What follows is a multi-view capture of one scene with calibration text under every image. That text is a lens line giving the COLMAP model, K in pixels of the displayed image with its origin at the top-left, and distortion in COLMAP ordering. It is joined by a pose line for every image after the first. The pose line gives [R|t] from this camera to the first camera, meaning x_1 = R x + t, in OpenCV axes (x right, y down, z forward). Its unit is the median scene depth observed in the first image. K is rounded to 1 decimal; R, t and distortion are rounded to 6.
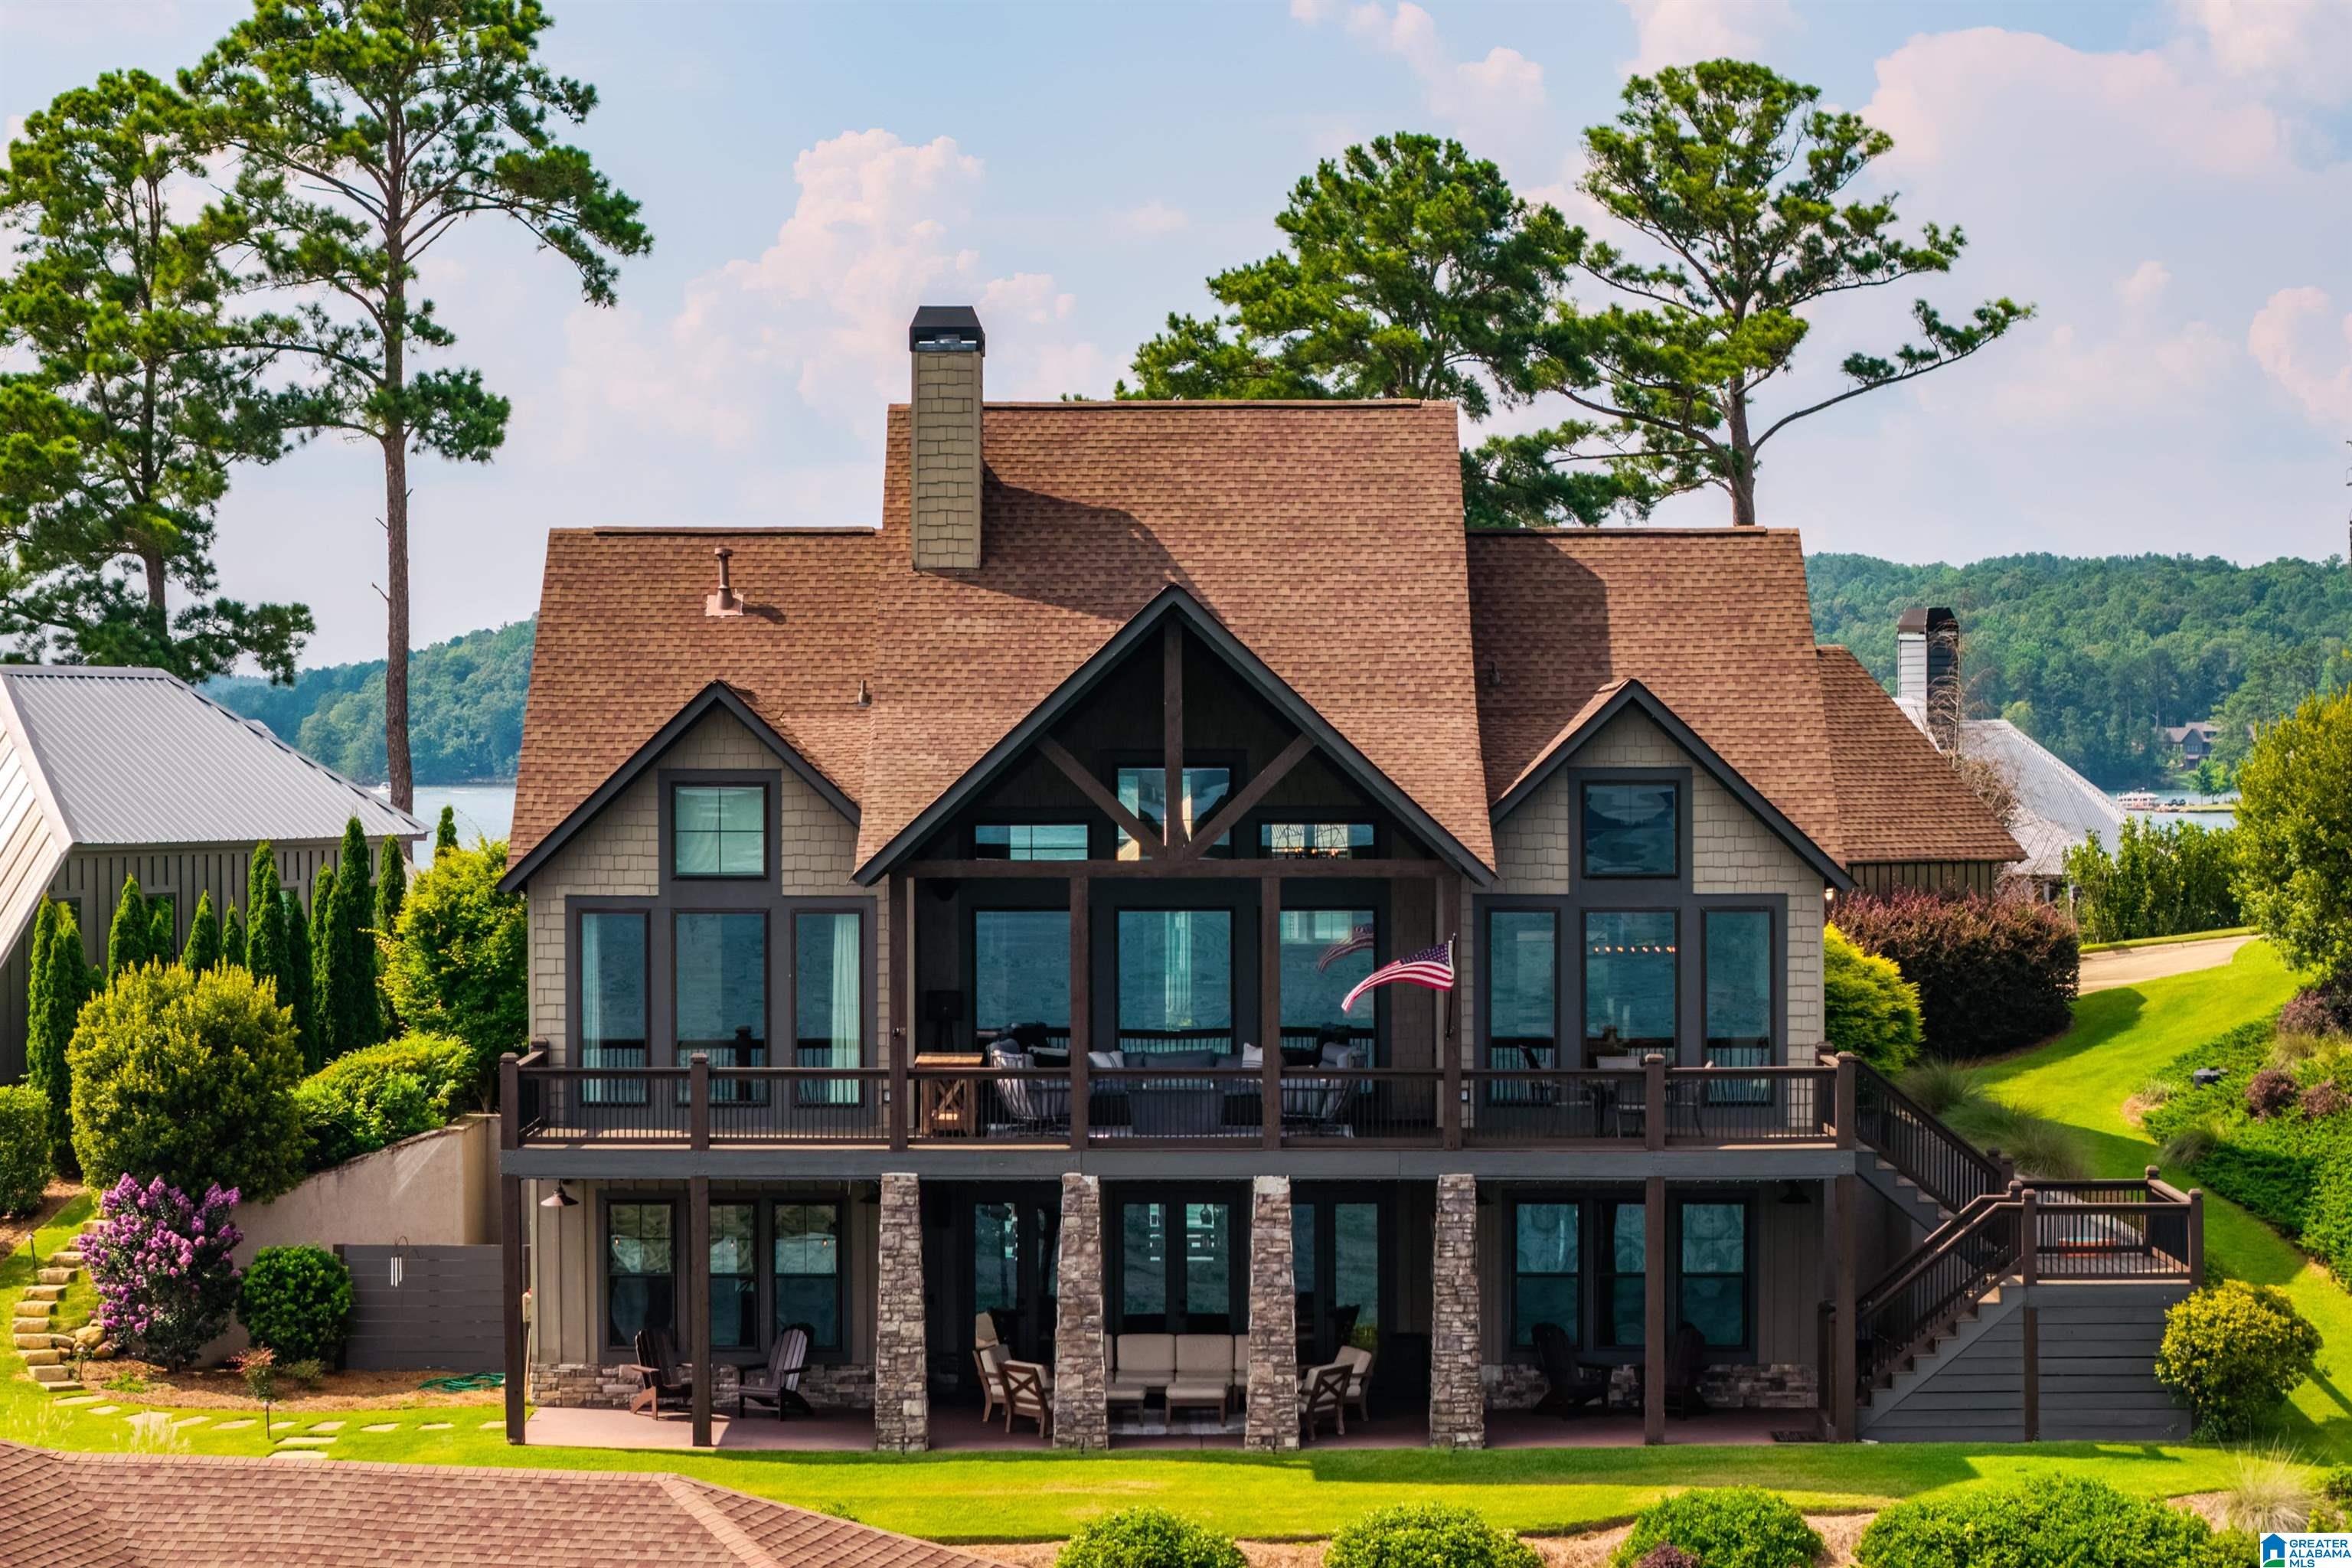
lens RADIAL K [[5626.4, 0, 1010.2], [0, 5626.4, 777.6], [0, 0, 1]] dist [-0.254317, 1.156137]
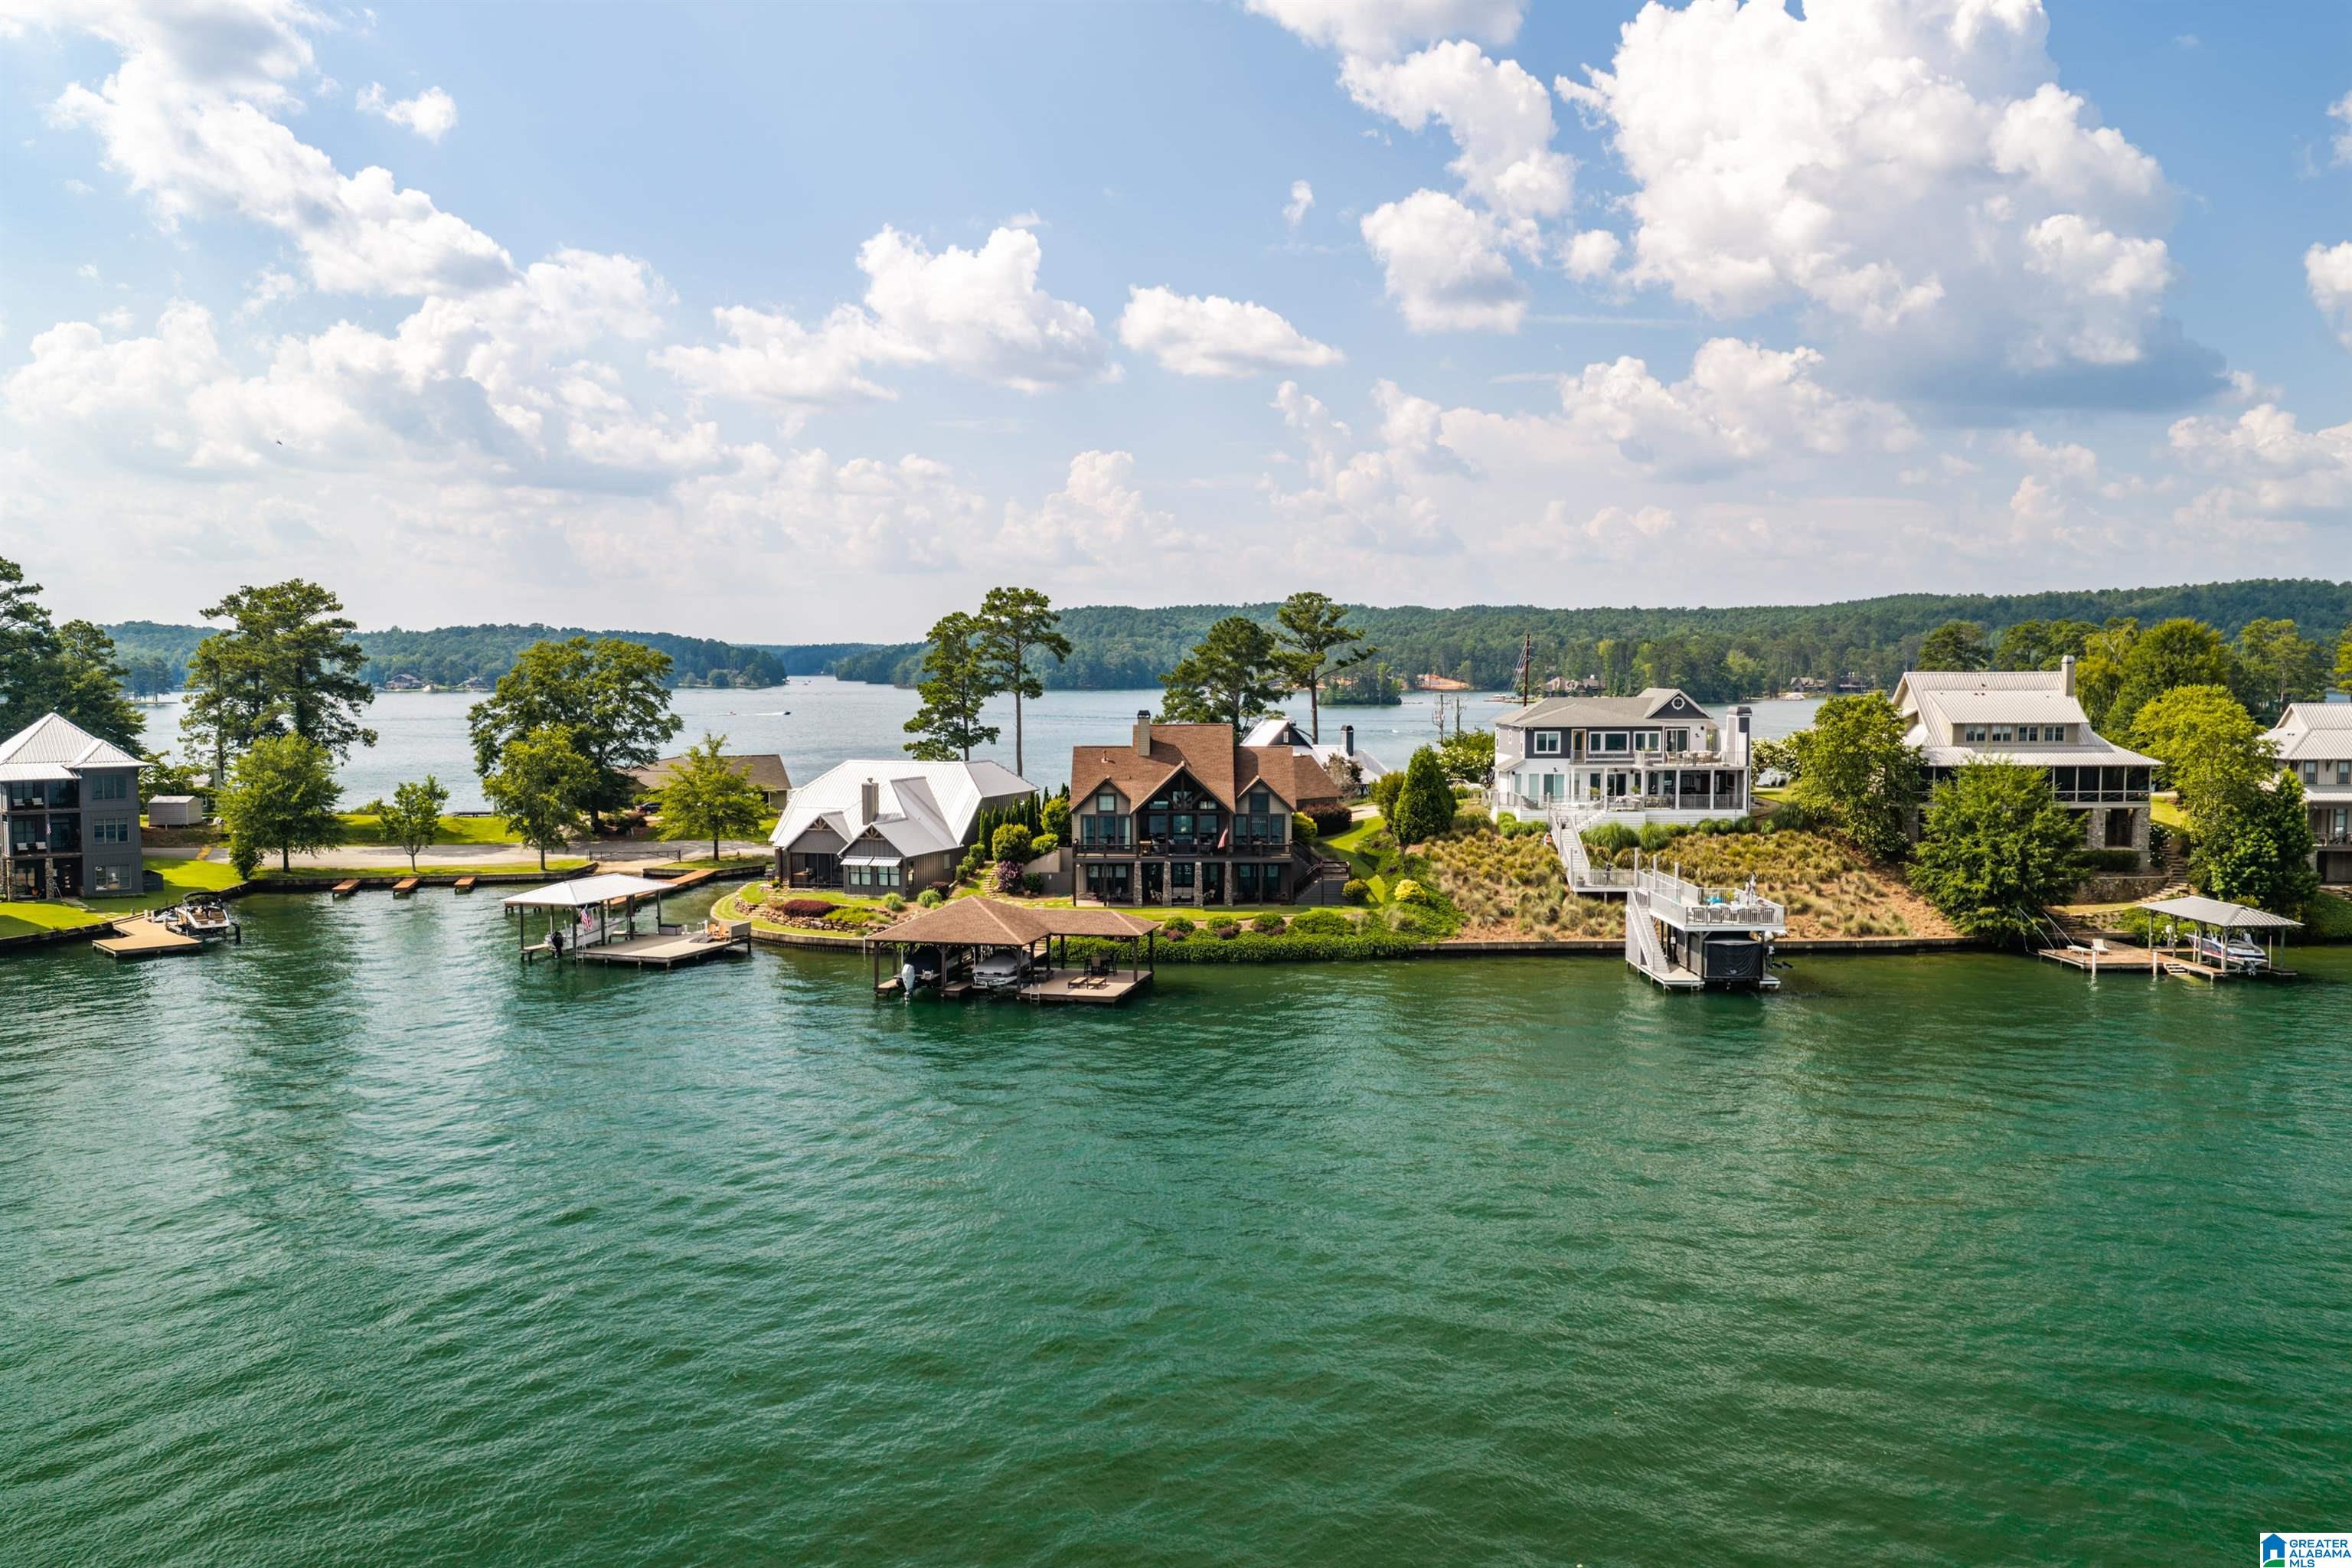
lens RADIAL K [[1948.8, 0, 1176.0], [0, 1948.8, 784.0], [0, 0, 1]] dist [0.011730, -0.024083]
pose [[0.999747, -0.002975, 0.022317, -0.020619], [0.001717, 0.998420, 0.056173, -0.109557], [-0.022448, -0.056121, 0.998172, -0.918075]]
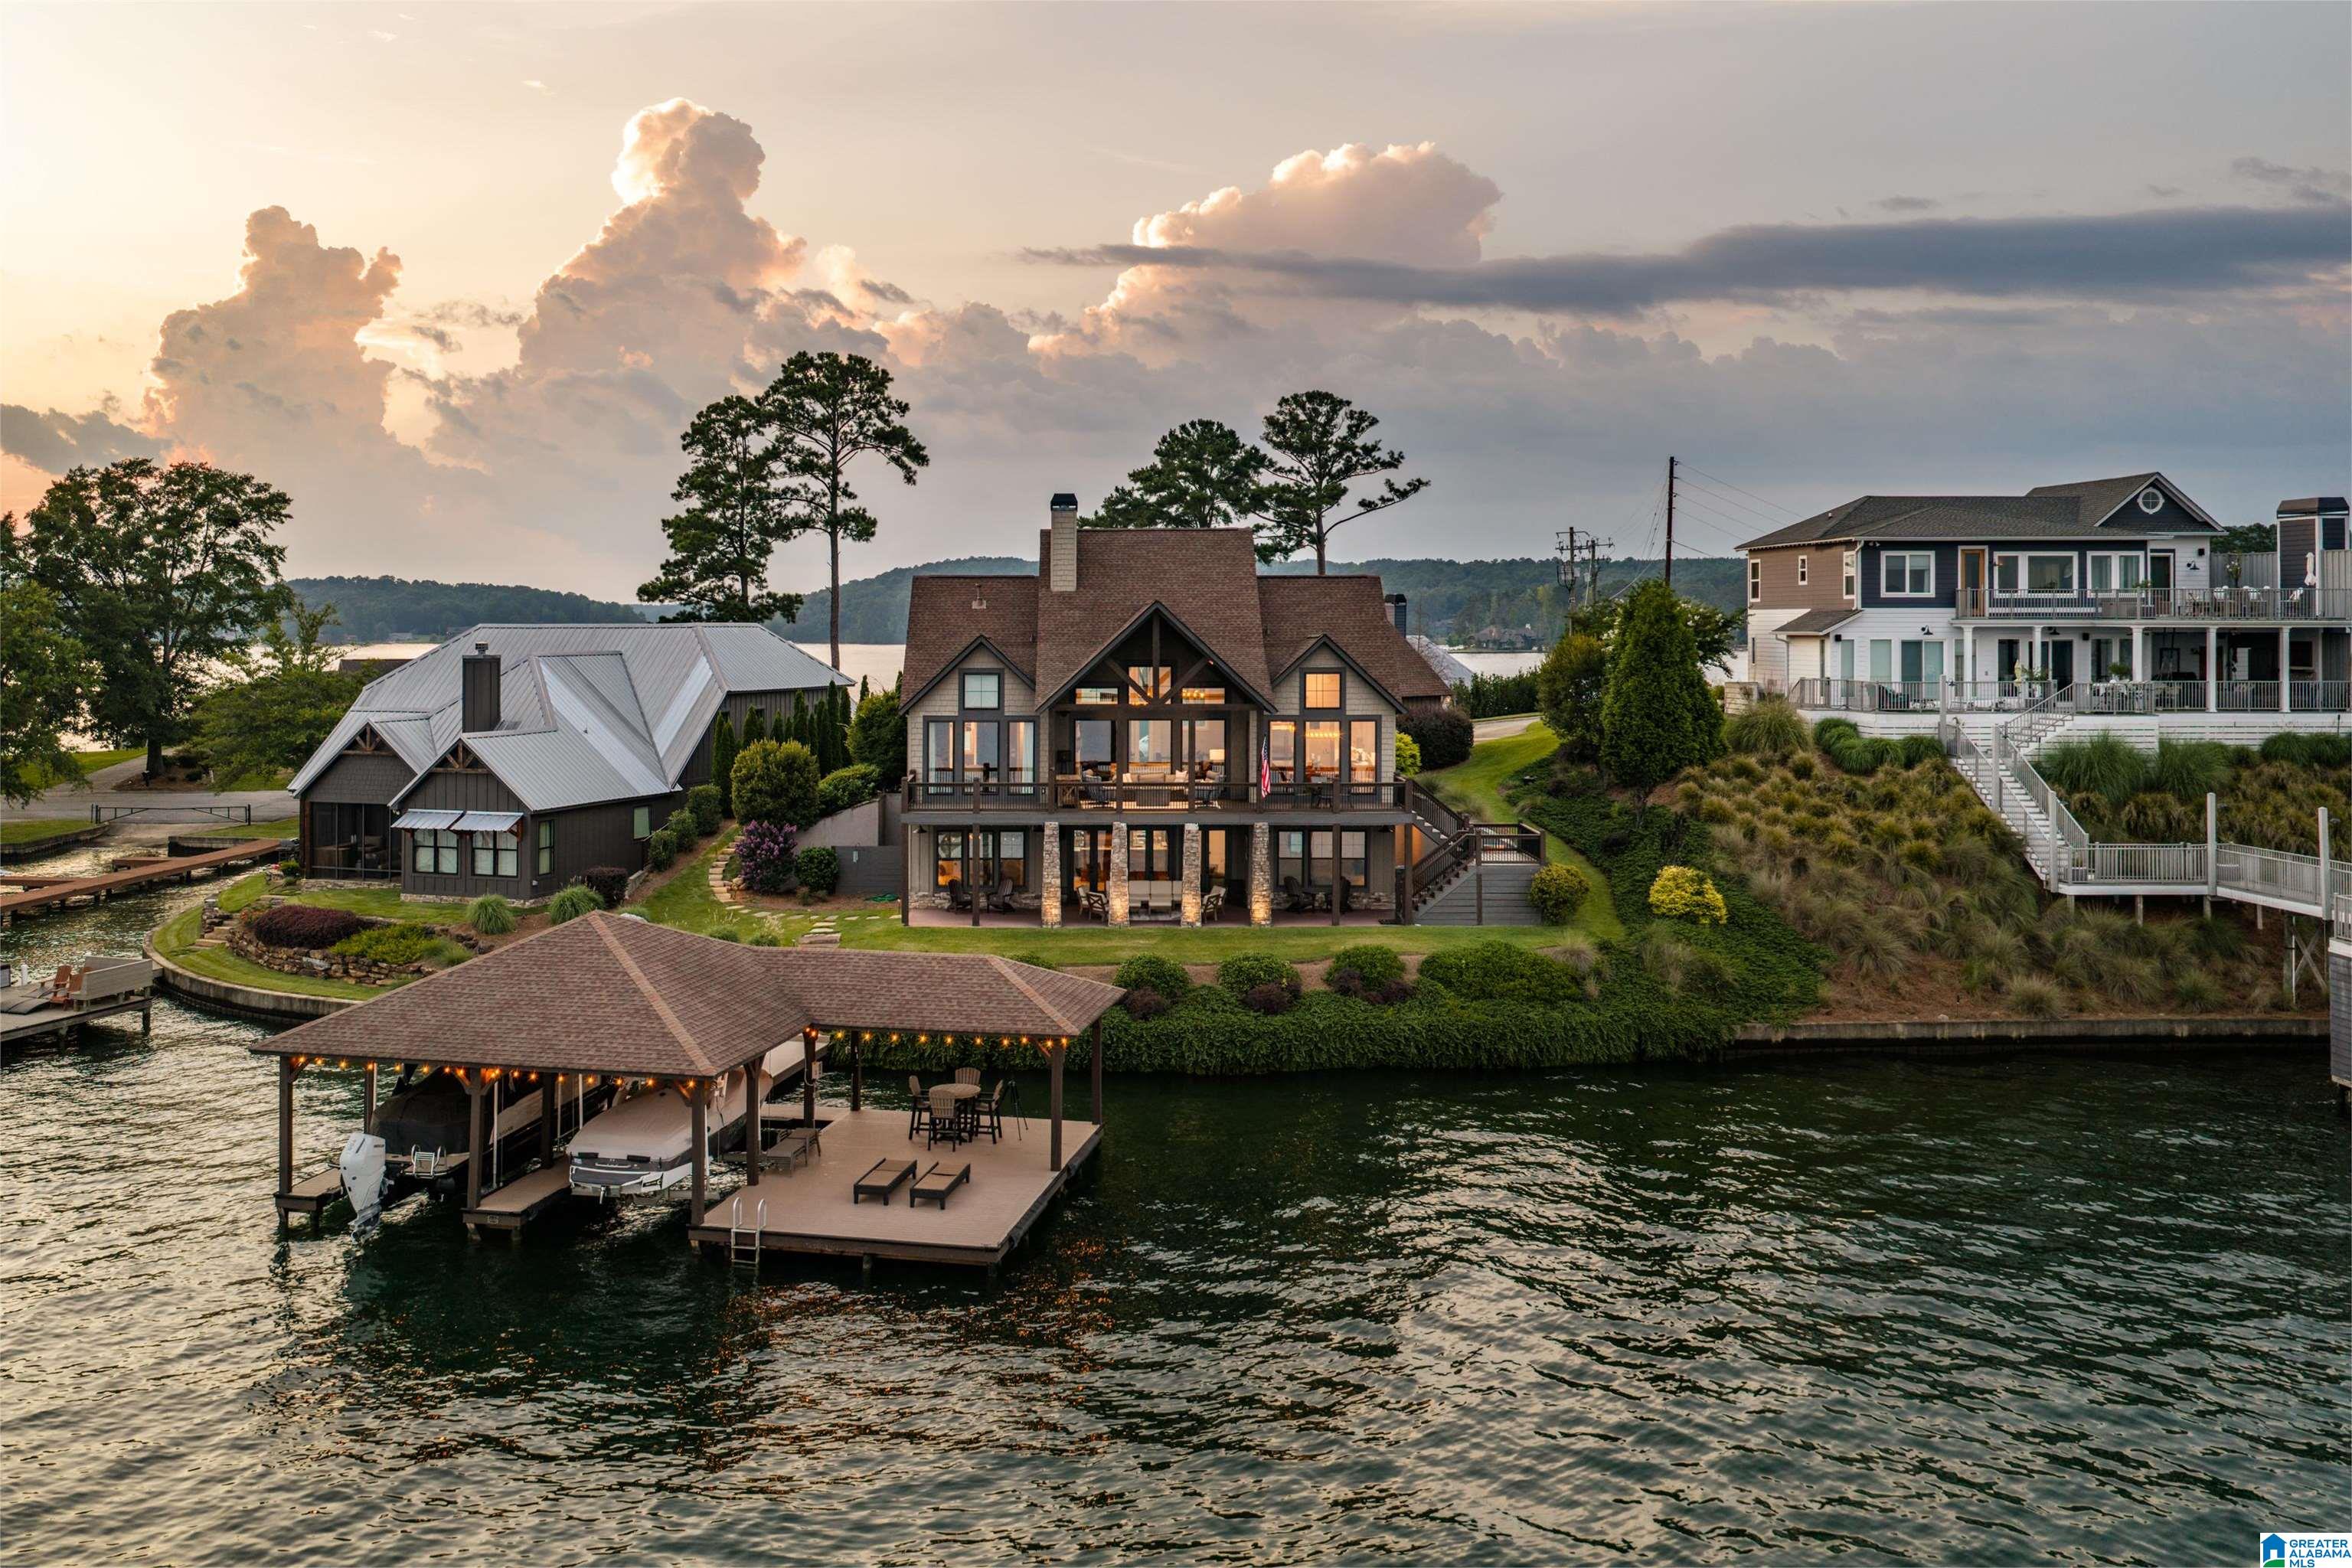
lens RADIAL K [[1995.3, 0, 1037.9], [0, 1995.3, 610.4], [0, 0, 1]] dist [0.013383, -0.018186]
pose [[0.999965, -0.000533, 0.008334, -0.027600], [0.000647, 0.999906, -0.013692, -0.013730], [-0.008326, 0.013697, 0.999872, 0.045080]]
